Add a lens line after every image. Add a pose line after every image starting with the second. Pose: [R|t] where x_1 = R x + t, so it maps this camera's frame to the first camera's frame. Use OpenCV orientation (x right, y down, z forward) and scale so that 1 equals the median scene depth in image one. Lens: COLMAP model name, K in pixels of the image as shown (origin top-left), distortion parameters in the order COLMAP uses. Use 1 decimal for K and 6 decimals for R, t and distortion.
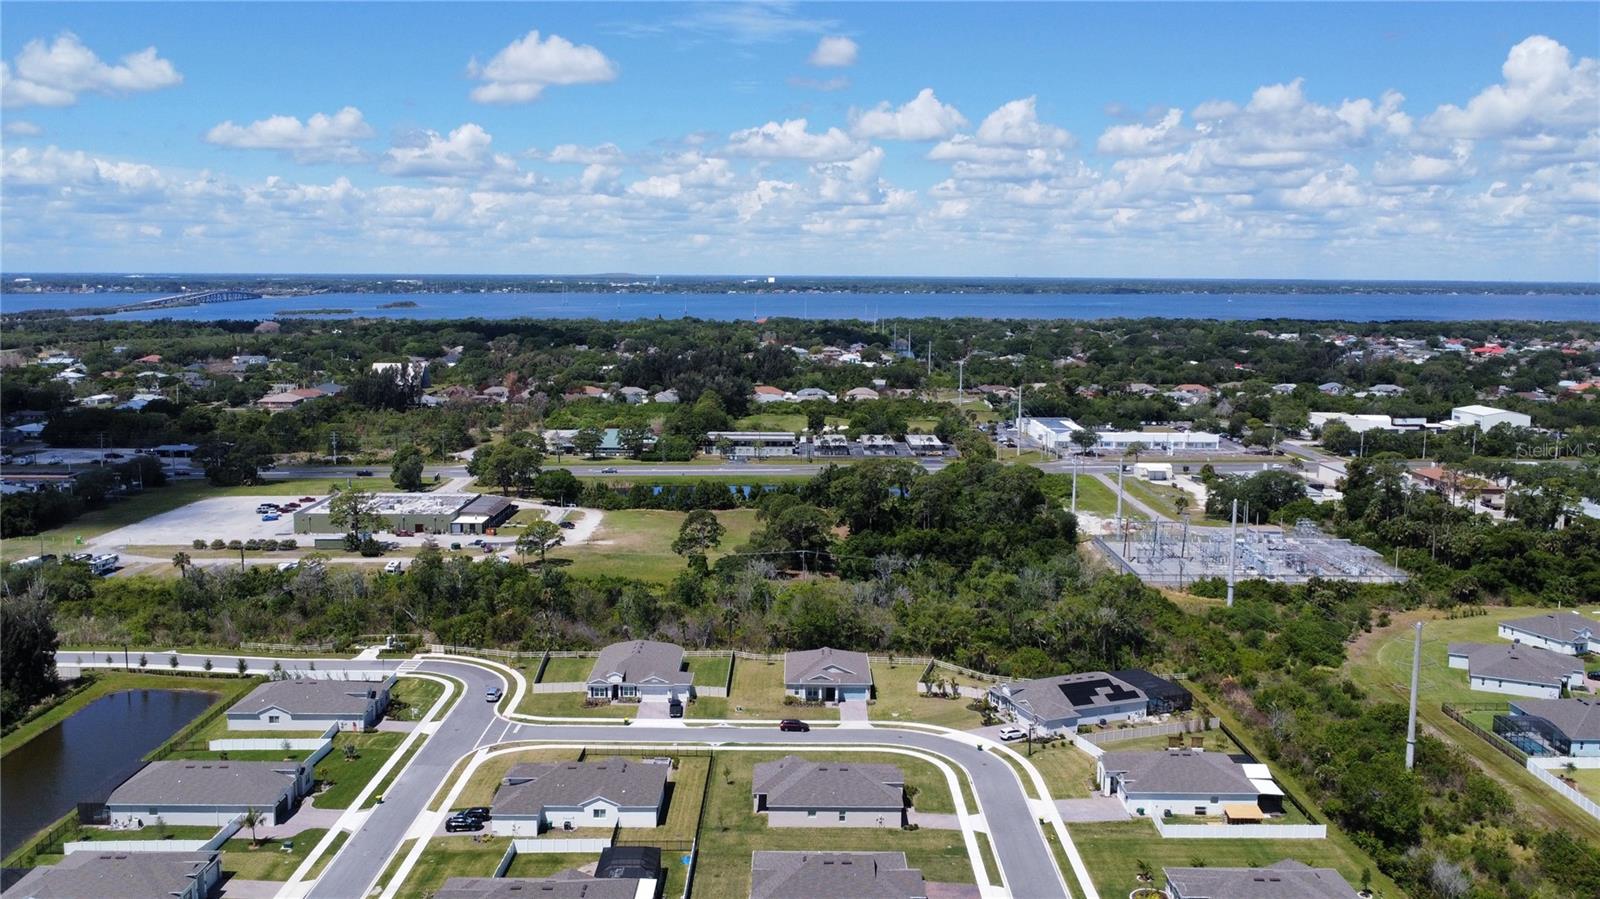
lens RADIAL K [[1261.0, 0, 800.0], [0, 1261.0, 449.5], [0, 0, 1]] dist [0.001228, -0.002133]
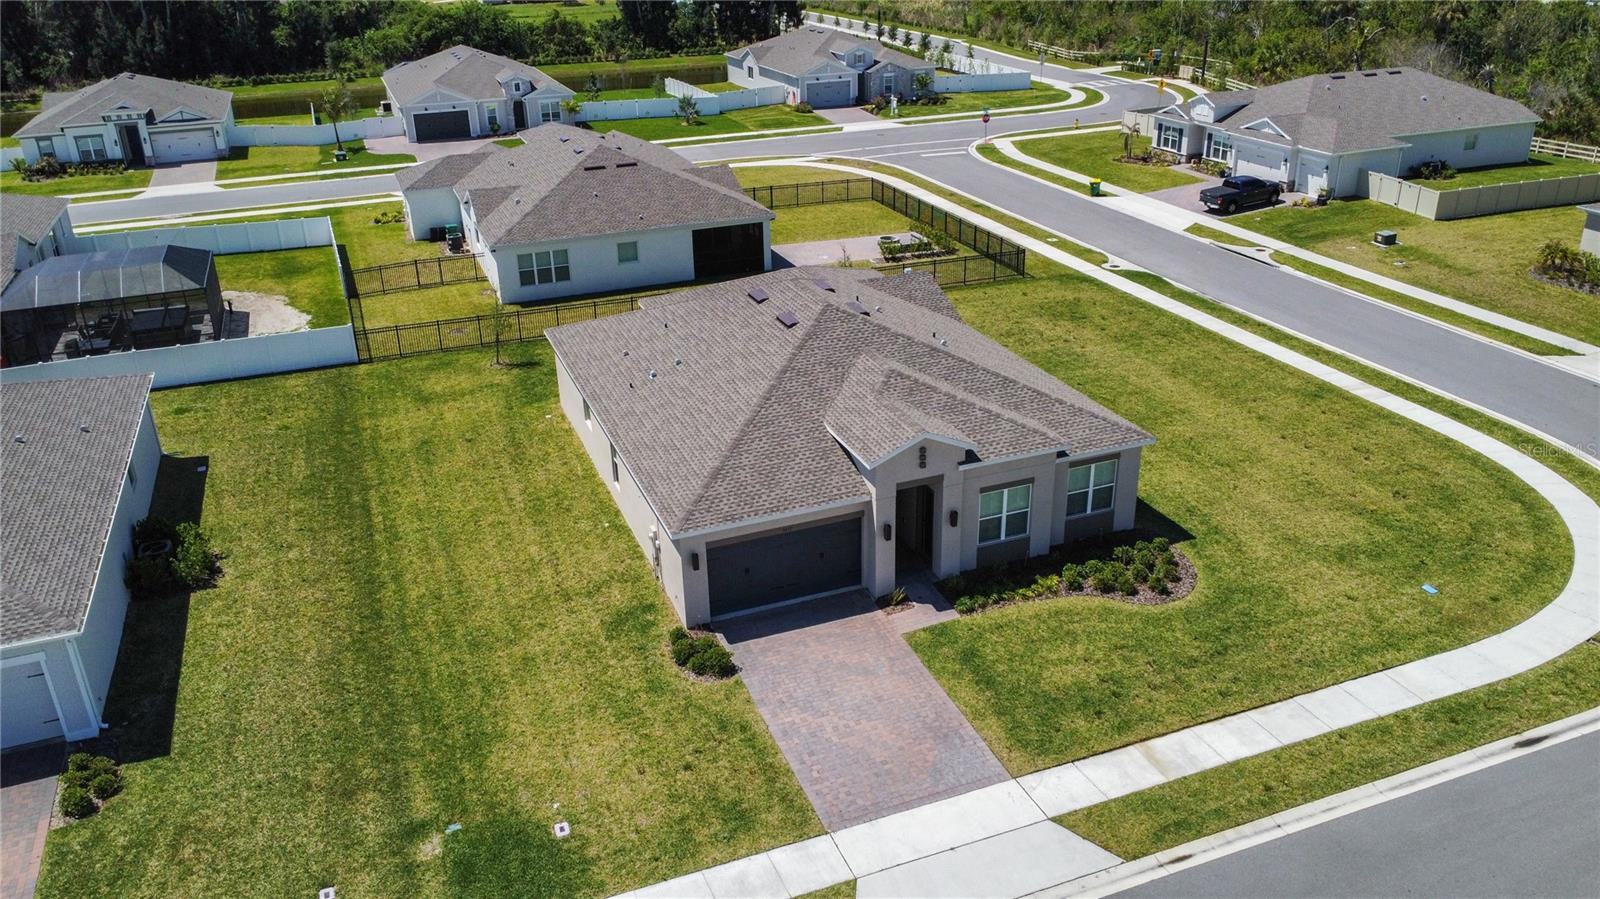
lens RADIAL K [[1204.5, 0, 800.0], [0, 1204.5, 449.5], [0, 0, 1]] dist [0.001656, 0.001069]
pose [[0.361972, 0.371667, -0.854892, 0.220853], [-0.096481, 0.927092, 0.362205, 0.183687], [0.927182, -0.048628, 0.371440, 0.862274]]
